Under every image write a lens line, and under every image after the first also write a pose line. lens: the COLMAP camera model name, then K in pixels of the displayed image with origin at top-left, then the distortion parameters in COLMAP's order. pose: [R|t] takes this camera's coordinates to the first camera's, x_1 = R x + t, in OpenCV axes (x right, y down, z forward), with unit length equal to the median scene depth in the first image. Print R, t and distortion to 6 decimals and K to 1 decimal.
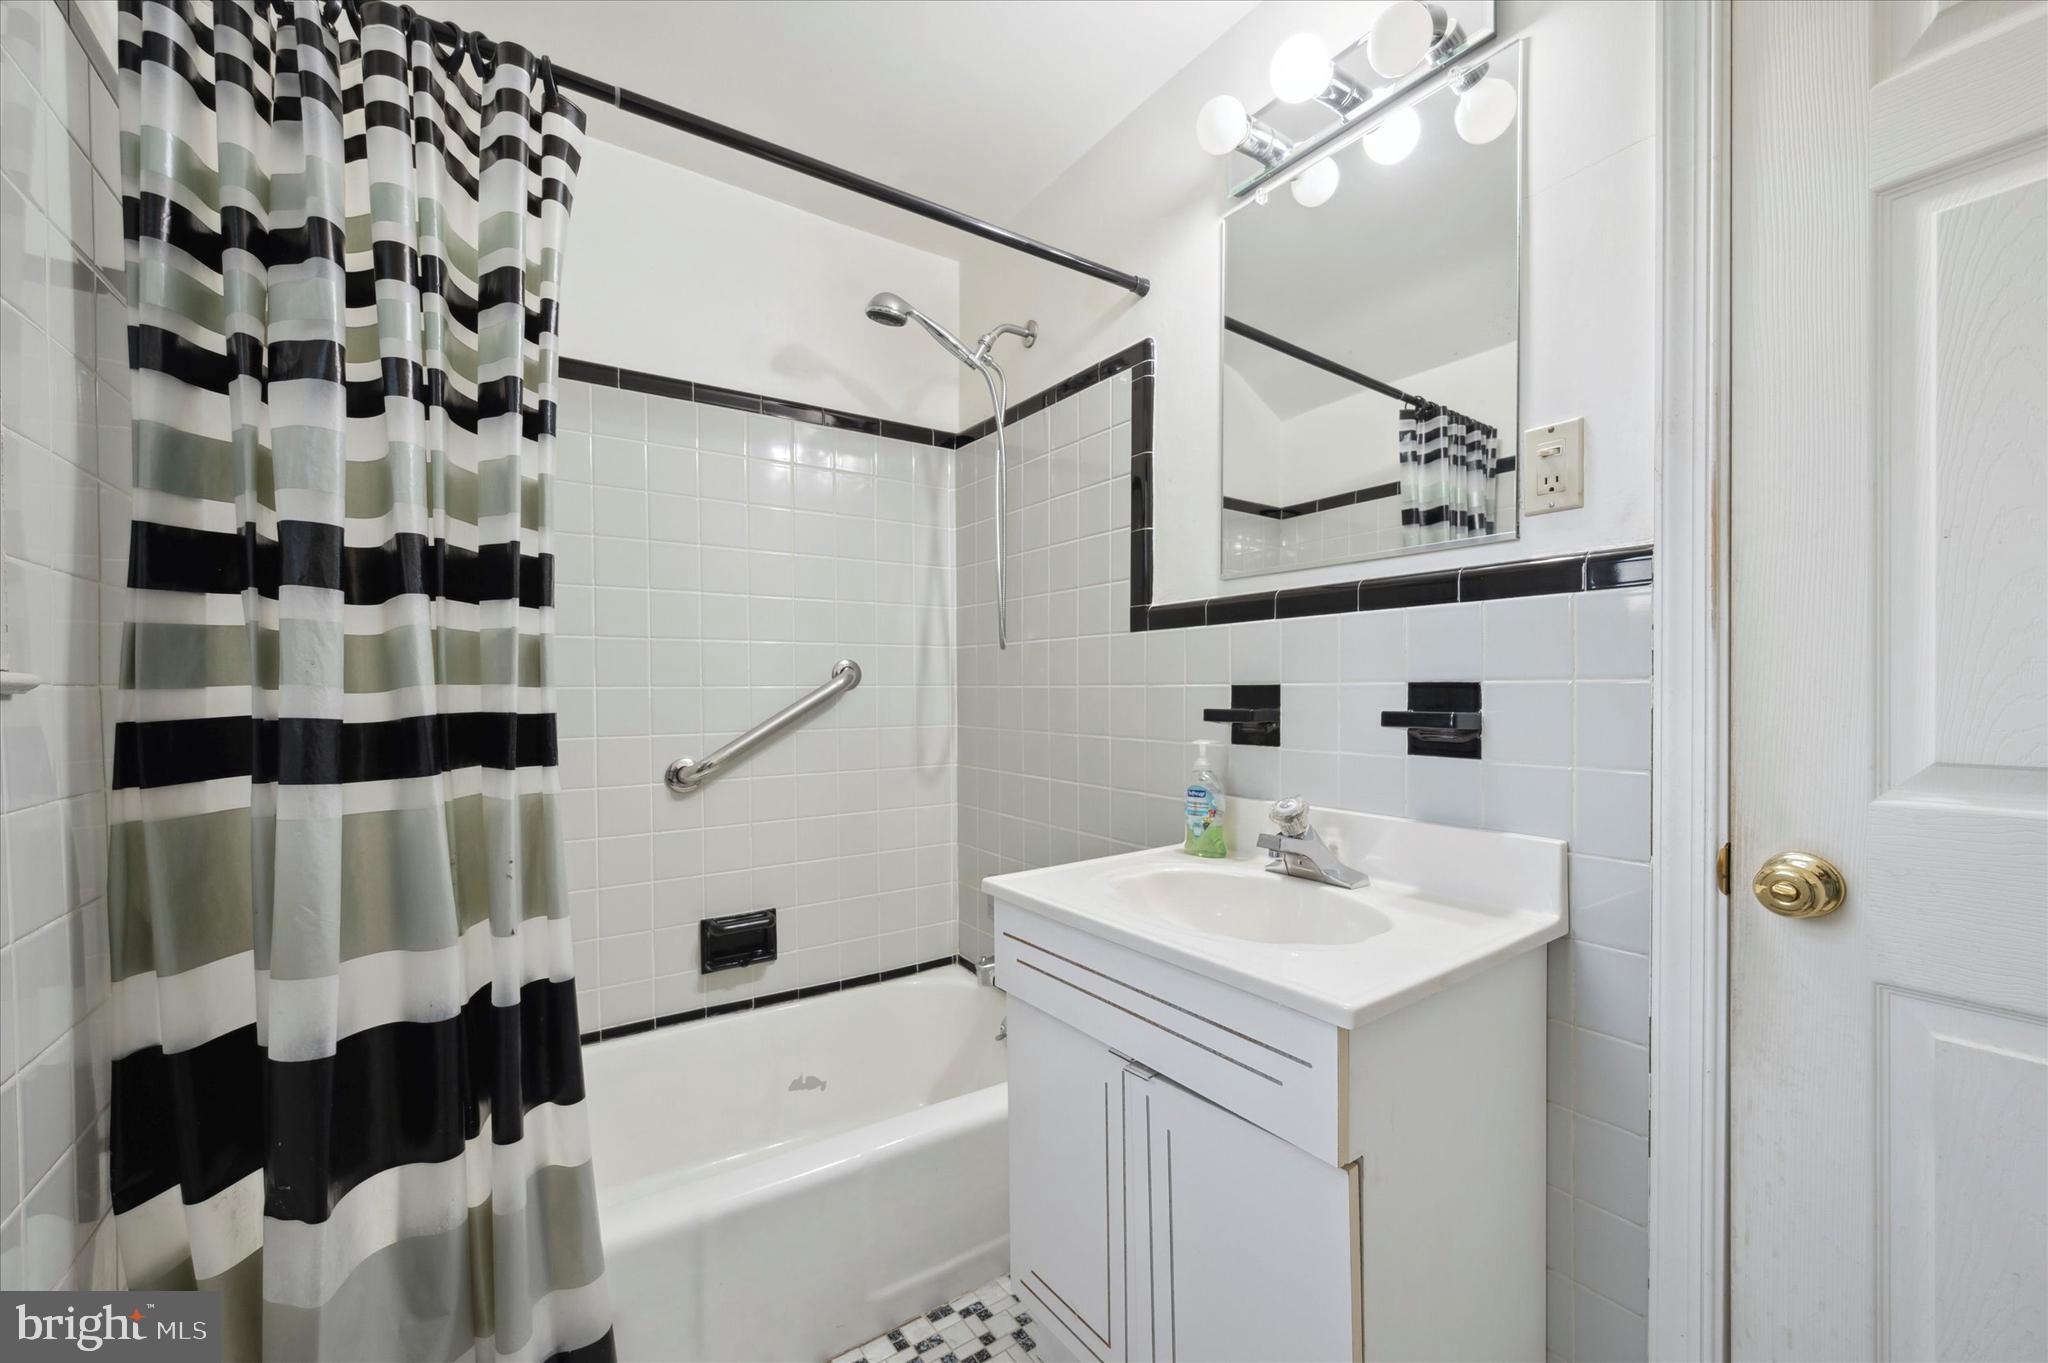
lens RADIAL K [[842.4, 0, 1027.4], [0, 842.4, 689.2], [0, 0, 1]] dist [0.000443, -0.001102]
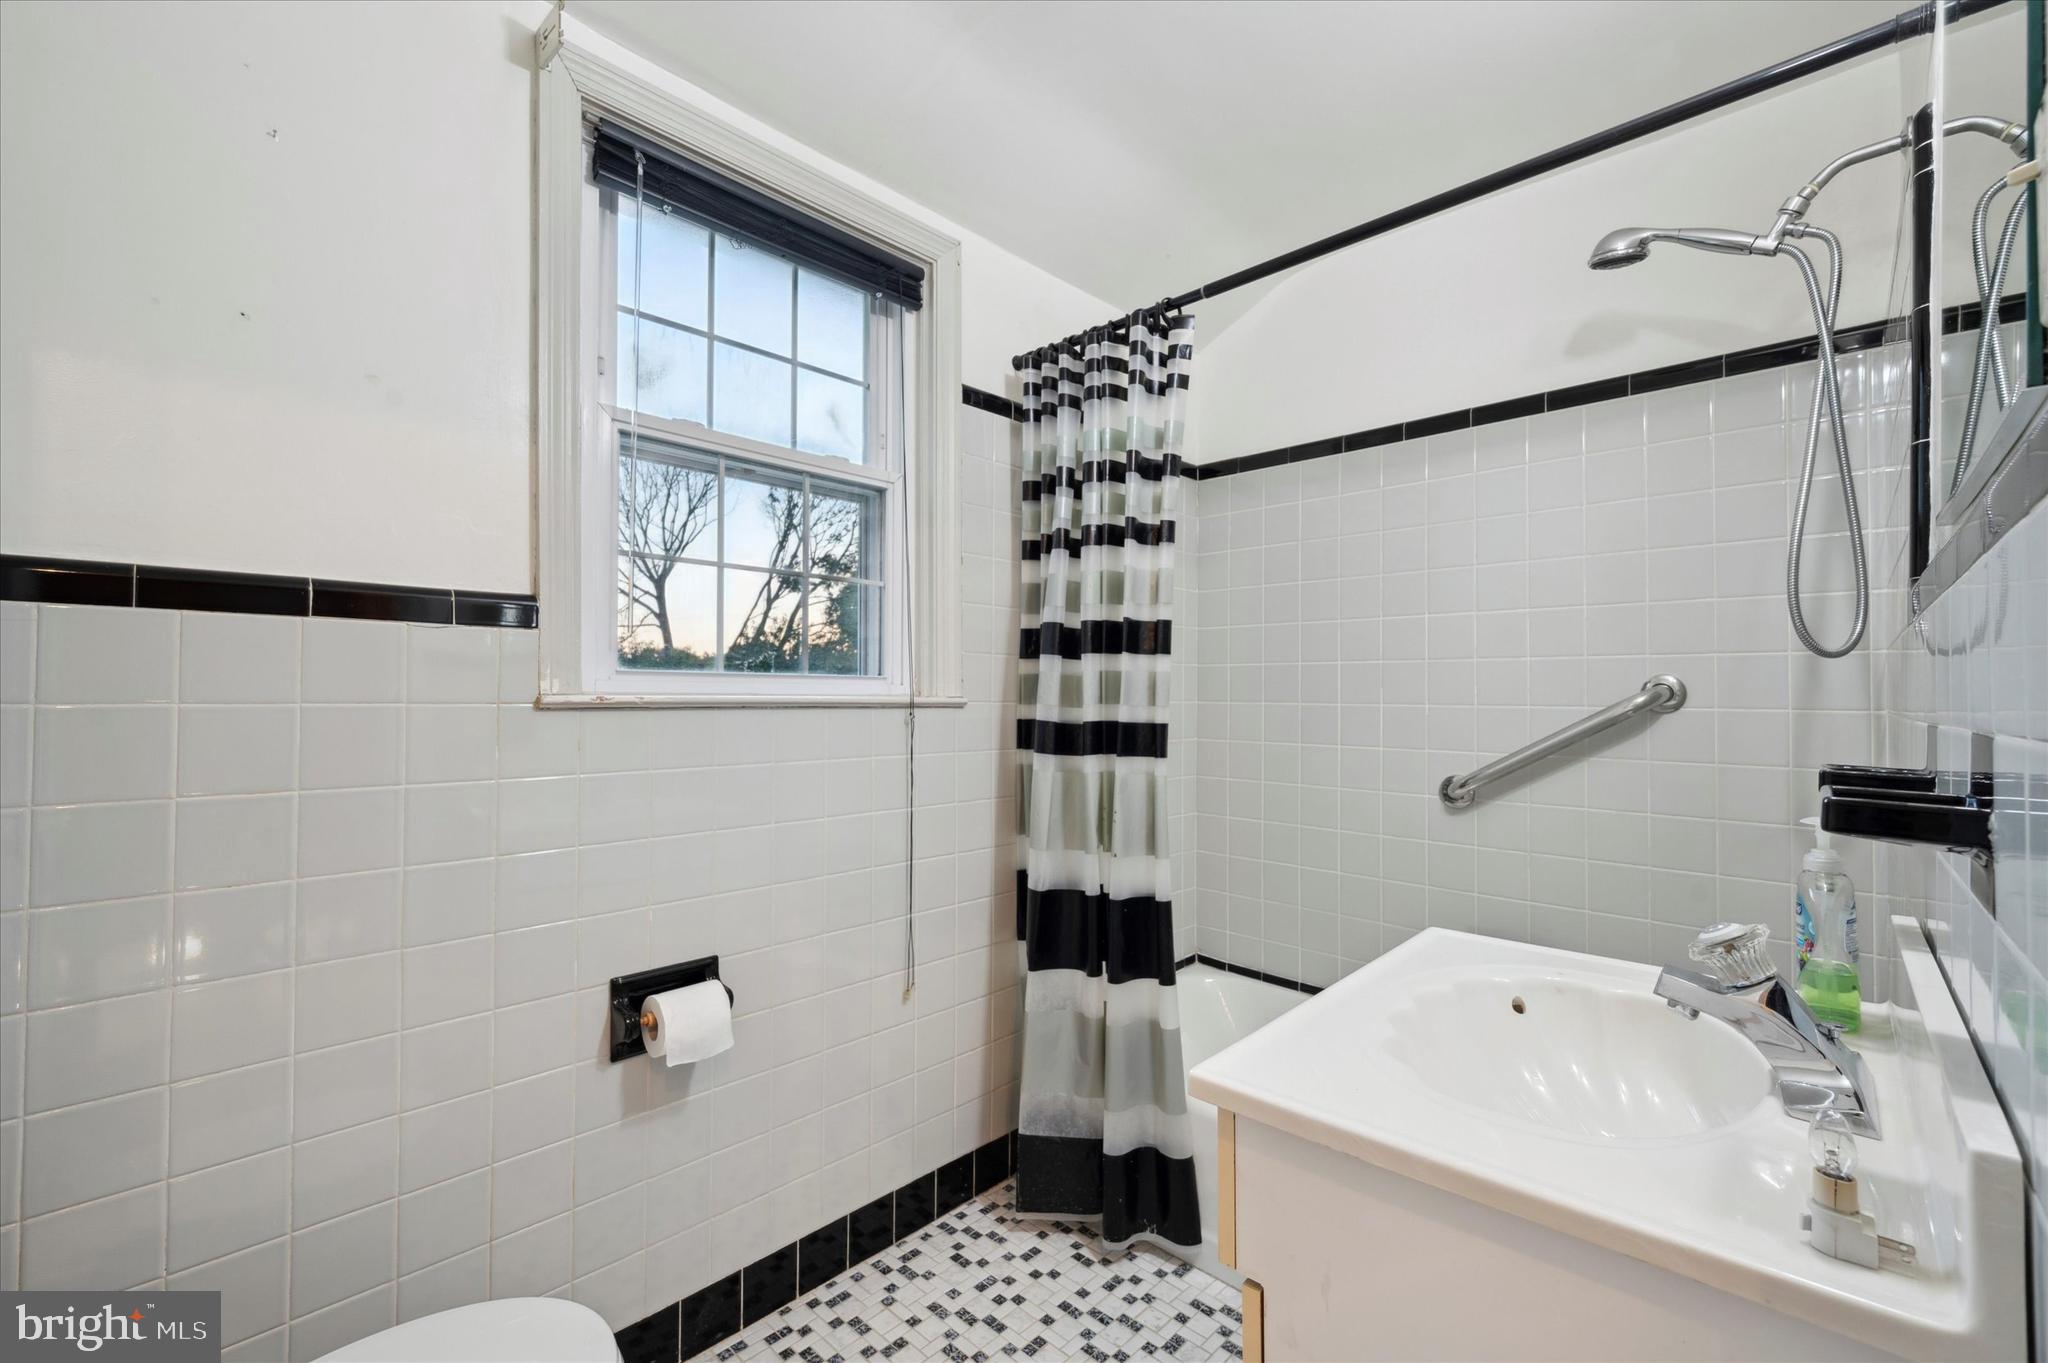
lens RADIAL K [[842.4, 0, 1027.4], [0, 842.4, 689.2], [0, 0, 1]] dist [0.000443, -0.001102]
pose [[0.192202, -0.008839, -0.981316, 0.918188], [-0.010474, 0.999884, -0.011057, -0.014034], [0.981299, 0.012404, 0.192087, 0.490009]]
